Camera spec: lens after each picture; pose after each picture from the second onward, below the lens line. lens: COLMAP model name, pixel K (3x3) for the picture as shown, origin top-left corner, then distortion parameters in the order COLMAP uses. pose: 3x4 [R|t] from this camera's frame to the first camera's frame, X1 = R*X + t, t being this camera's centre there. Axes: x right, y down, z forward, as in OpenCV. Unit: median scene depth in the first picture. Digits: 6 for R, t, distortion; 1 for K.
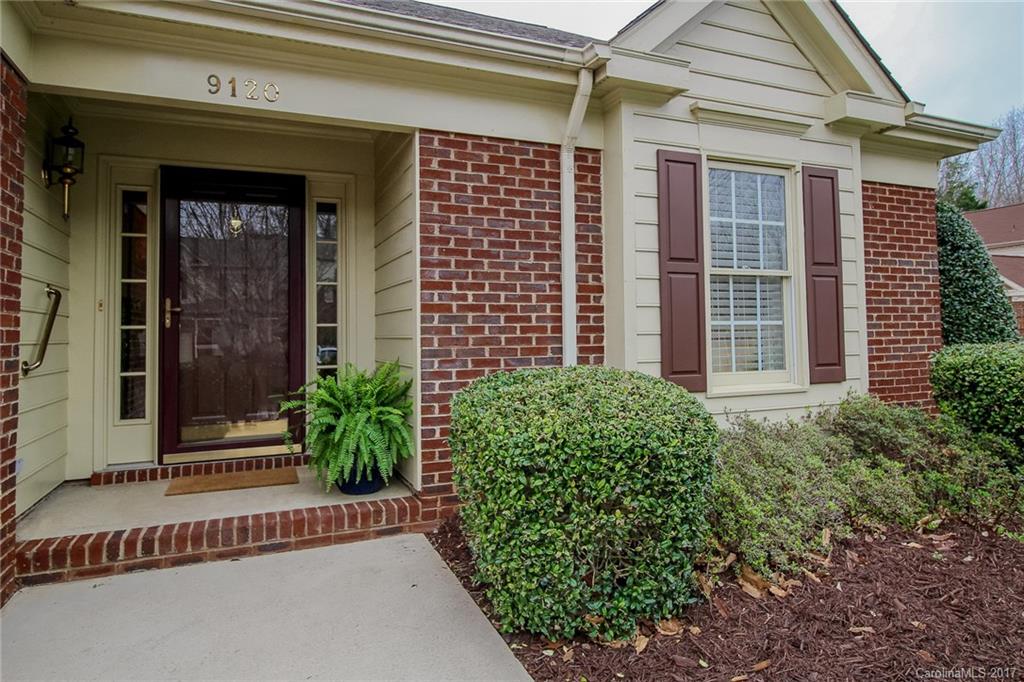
lens RADIAL K [[600.8, 0, 489.6], [0, 600.8, 309.0], [0, 0, 1]] dist [0.023130, 0.000026]
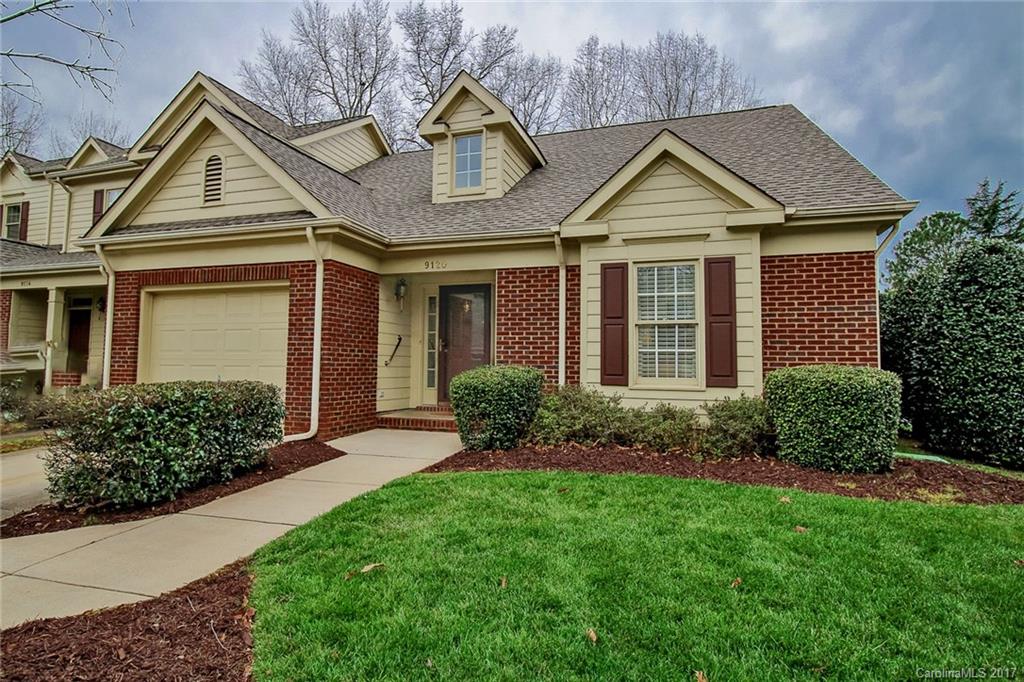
lens RADIAL K [[600.8, 0, 489.6], [0, 600.8, 309.0], [0, 0, 1]] dist [0.023130, 0.000026]
pose [[0.740082, -0.041232, -0.671251, 1.334568], [0.007514, 0.998563, -0.053052, -0.009200], [0.672474, 0.034219, 0.739329, -0.724536]]
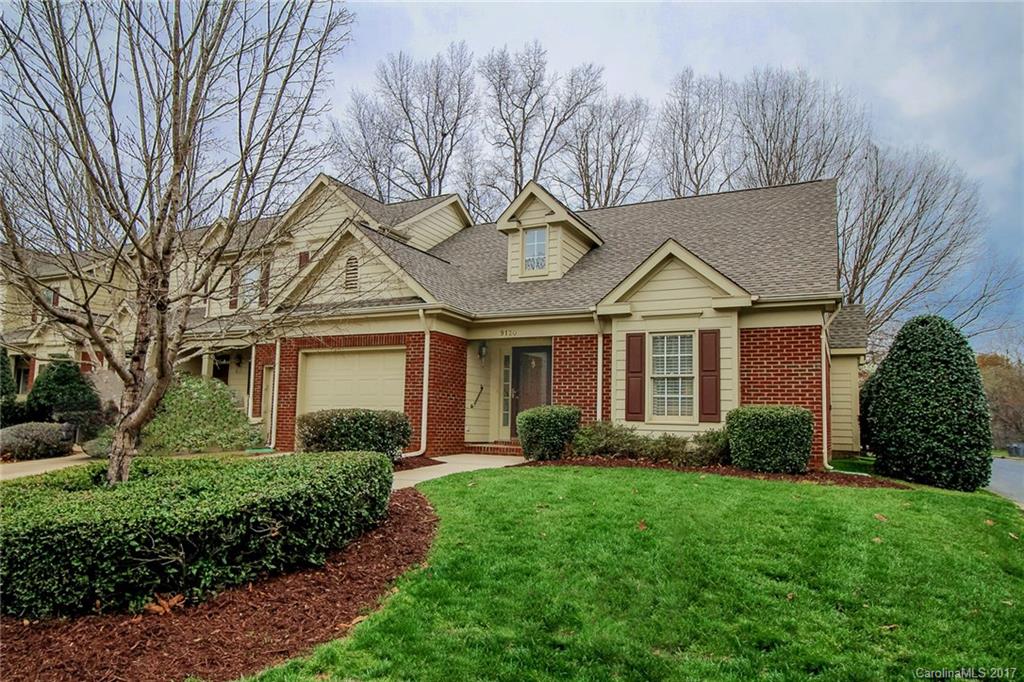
lens RADIAL K [[647.0, 0, 512.0], [0, 647.0, 341.0], [0, 0, 1]] dist [0.029501, -0.000028]
pose [[0.671119, -0.064151, -0.738569, 2.114831], [0.000022, 0.996251, -0.086513, 0.030182], [0.741350, 0.058044, 0.668604, -1.380893]]
